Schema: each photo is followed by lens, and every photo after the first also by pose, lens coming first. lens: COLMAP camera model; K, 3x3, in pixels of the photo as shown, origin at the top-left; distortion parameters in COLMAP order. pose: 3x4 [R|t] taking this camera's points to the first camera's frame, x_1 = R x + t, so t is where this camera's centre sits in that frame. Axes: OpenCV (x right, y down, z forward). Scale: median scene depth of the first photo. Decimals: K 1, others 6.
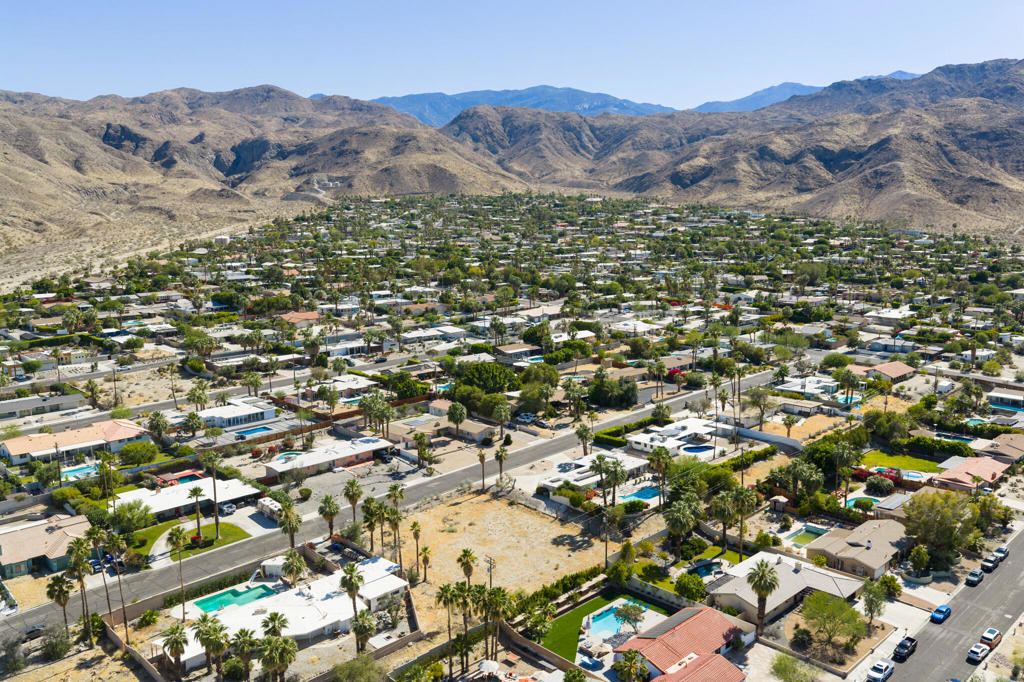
lens RADIAL K [[843.6, 0, 512.0], [0, 843.6, 341.0], [0, 0, 1]] dist [0.006487, -0.009372]
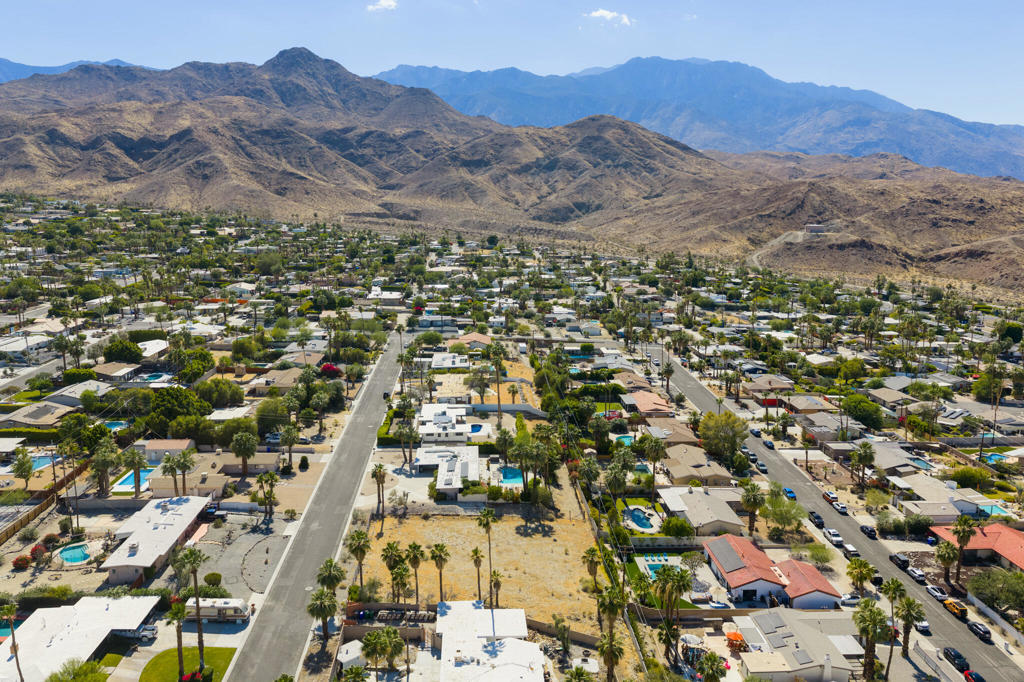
lens RADIAL K [[843.6, 0, 512.0], [0, 843.6, 341.0], [0, 0, 1]] dist [0.006487, -0.009372]
pose [[0.662408, -0.118621, 0.739692, -0.077136], [0.109803, 0.992094, 0.060766, -0.006009], [-0.741052, 0.040968, 0.670196, 0.037660]]
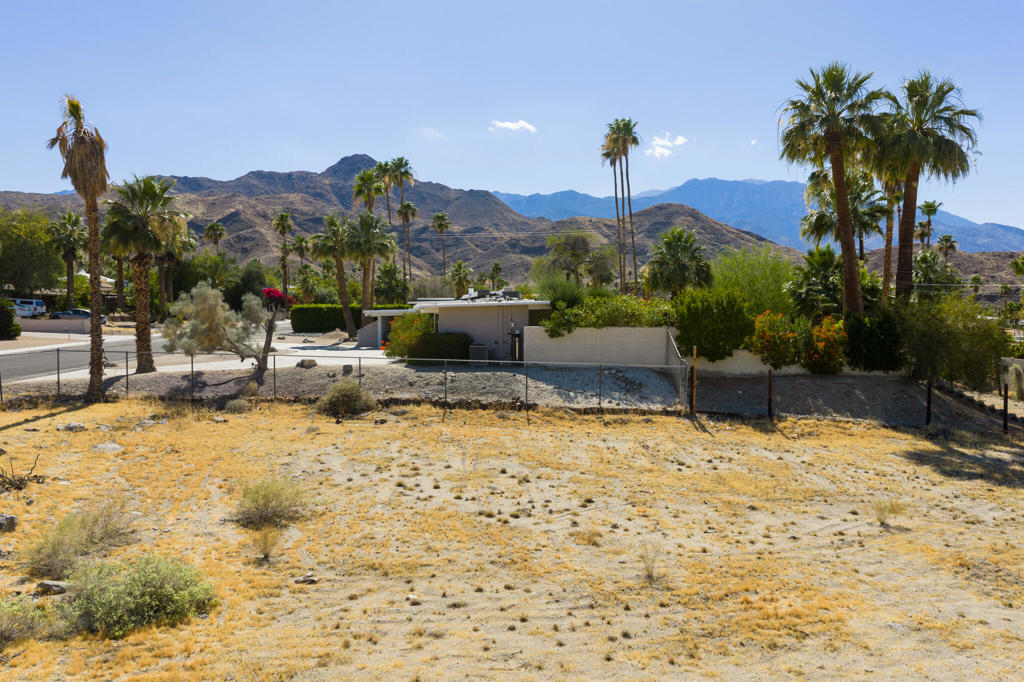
lens RADIAL K [[843.6, 0, 512.0], [0, 843.6, 341.0], [0, 0, 1]] dist [0.006487, -0.009372]
pose [[0.712673, -0.016014, 0.701314, -0.011983], [0.108513, 0.990222, -0.087660, 0.024872], [-0.693053, 0.138575, 0.707442, 0.109367]]
